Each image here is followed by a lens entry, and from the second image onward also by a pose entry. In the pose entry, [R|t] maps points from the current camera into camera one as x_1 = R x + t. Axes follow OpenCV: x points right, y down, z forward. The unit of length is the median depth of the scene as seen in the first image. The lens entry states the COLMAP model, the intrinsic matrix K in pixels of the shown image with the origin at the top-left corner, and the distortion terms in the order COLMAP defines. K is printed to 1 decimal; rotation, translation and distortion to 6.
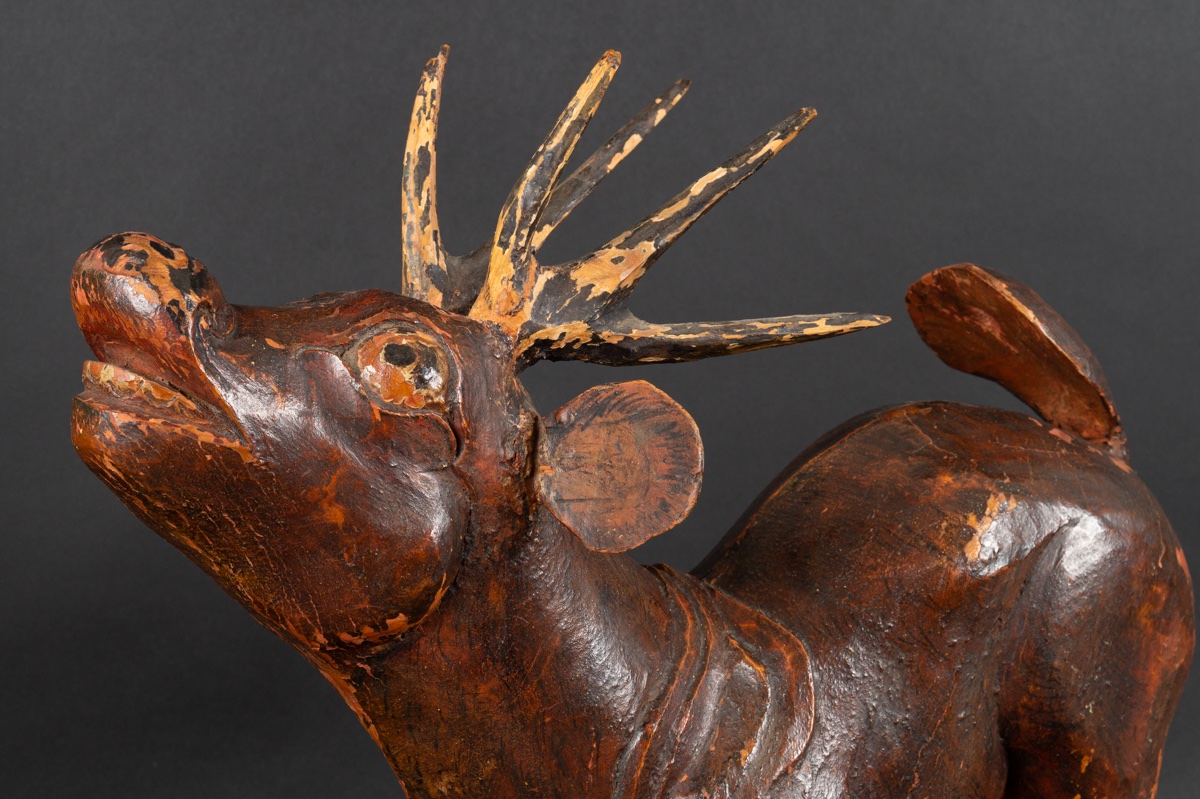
lens RADIAL K [[2848.8, 0, 600.0], [0, 2848.8, 399.5], [0, 0, 1]] dist [-0.000848, 0.208245]
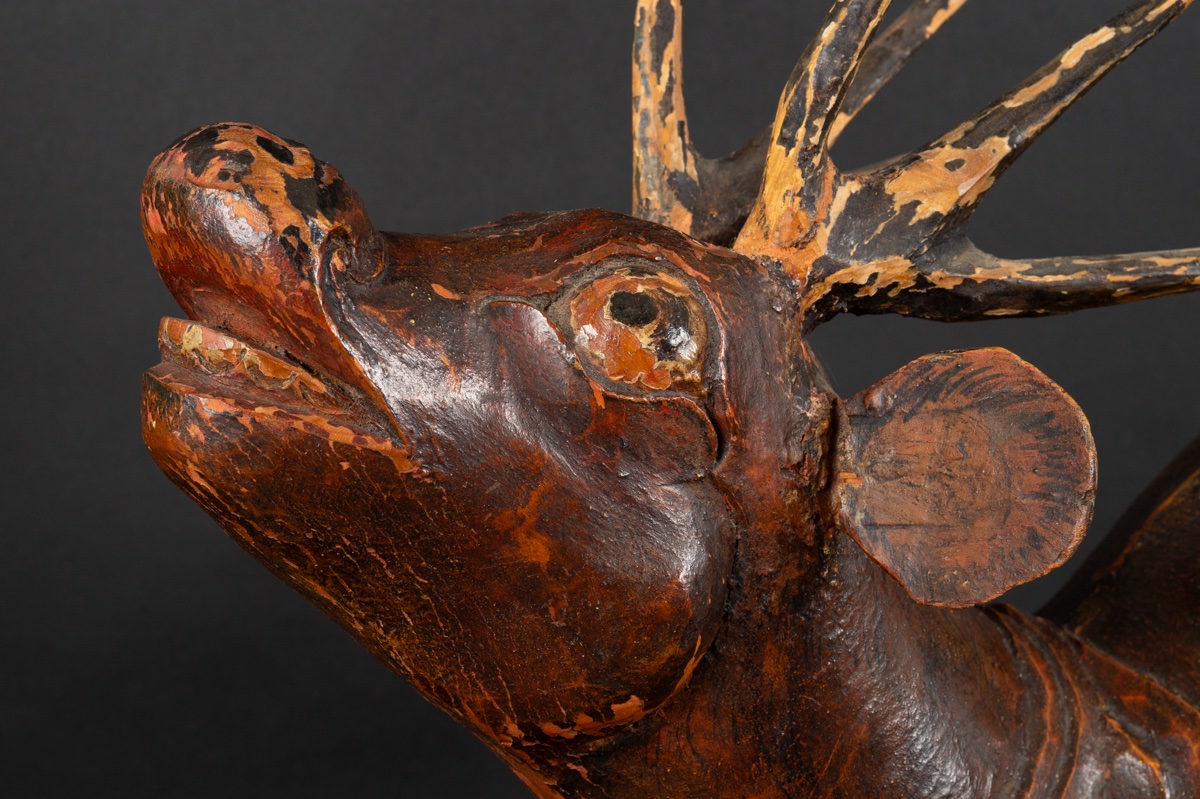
lens RADIAL K [[2848.8, 0, 600.0], [0, 2848.8, 399.5], [0, 0, 1]] dist [-0.000848, 0.208245]
pose [[0.997820, 0.005094, -0.065802, -0.033709], [-0.002836, 0.999406, 0.034350, -0.016926], [0.065938, -0.034089, 0.997241, 0.331811]]
